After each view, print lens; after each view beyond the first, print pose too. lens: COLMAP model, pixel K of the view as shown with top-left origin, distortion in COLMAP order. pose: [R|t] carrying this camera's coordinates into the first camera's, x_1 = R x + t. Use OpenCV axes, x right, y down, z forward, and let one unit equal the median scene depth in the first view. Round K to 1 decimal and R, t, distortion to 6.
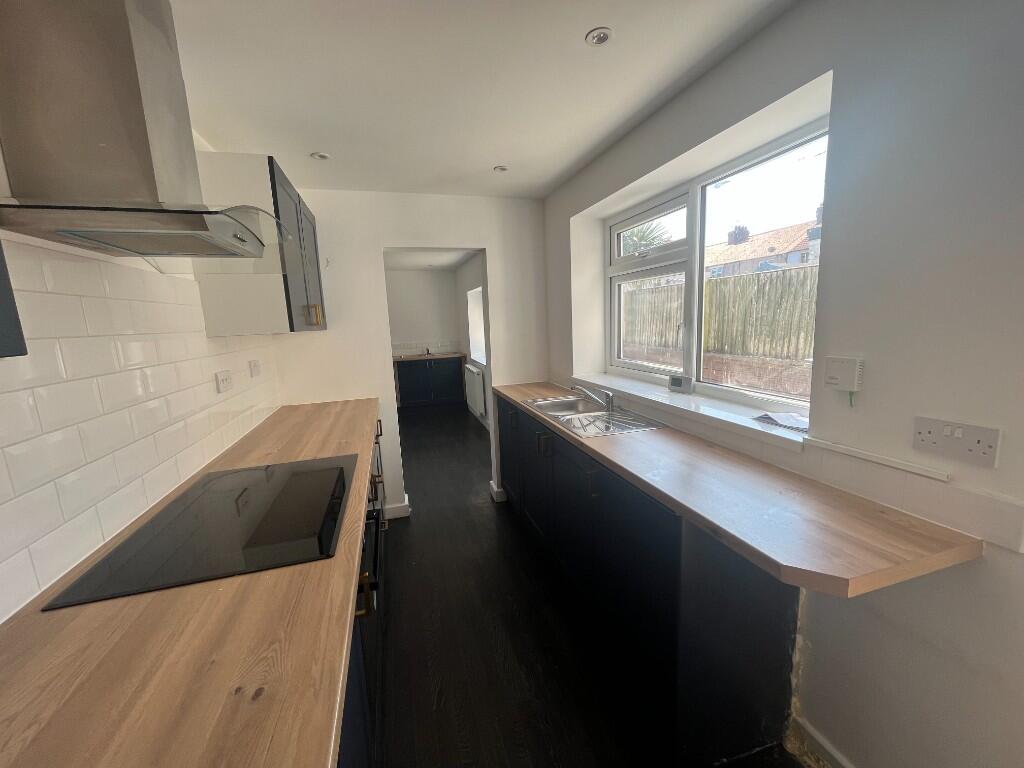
lens RADIAL K [[414.8, 0, 507.7], [0, 414.8, 384.6], [0, 0, 1]] dist [0.002690, -0.000730]
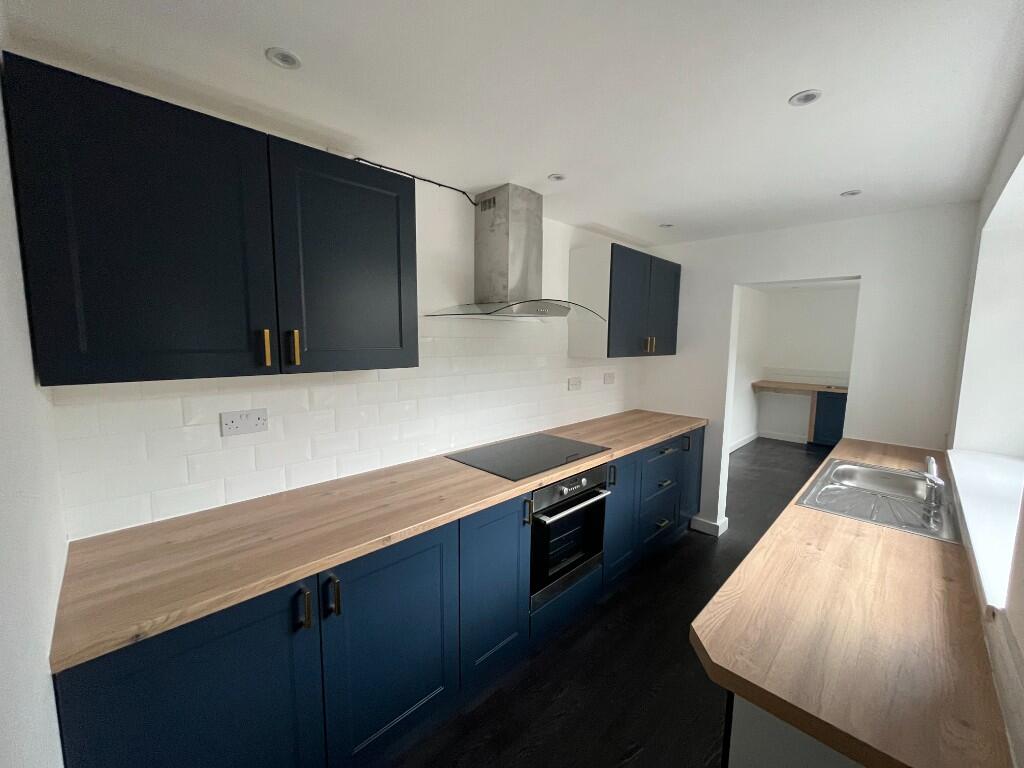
lens RADIAL K [[412.2, 0, 514.3], [0, 412.2, 385.1], [0, 0, 1]] dist [0.000327, 0.000397]
pose [[0.489311, 0.151426, -0.858863, 0.597743], [-0.169371, 0.982560, 0.076741, -0.089936], [0.855505, 0.107916, 0.506424, -0.014662]]
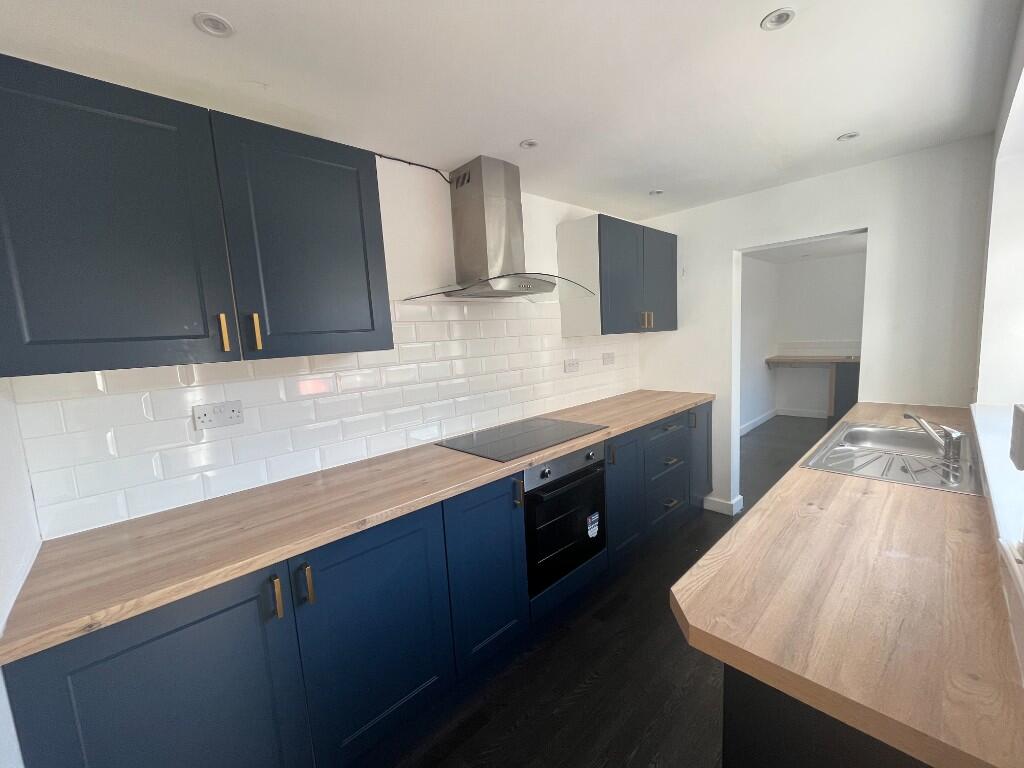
lens RADIAL K [[414.8, 0, 513.0], [0, 414.8, 387.8], [0, 0, 1]] dist [0.002690, -0.000730]
pose [[0.466284, 0.129762, -0.875067, 0.611247], [-0.102425, 0.990450, 0.092294, -0.048983], [0.878686, 0.046594, 0.475121, 0.068974]]
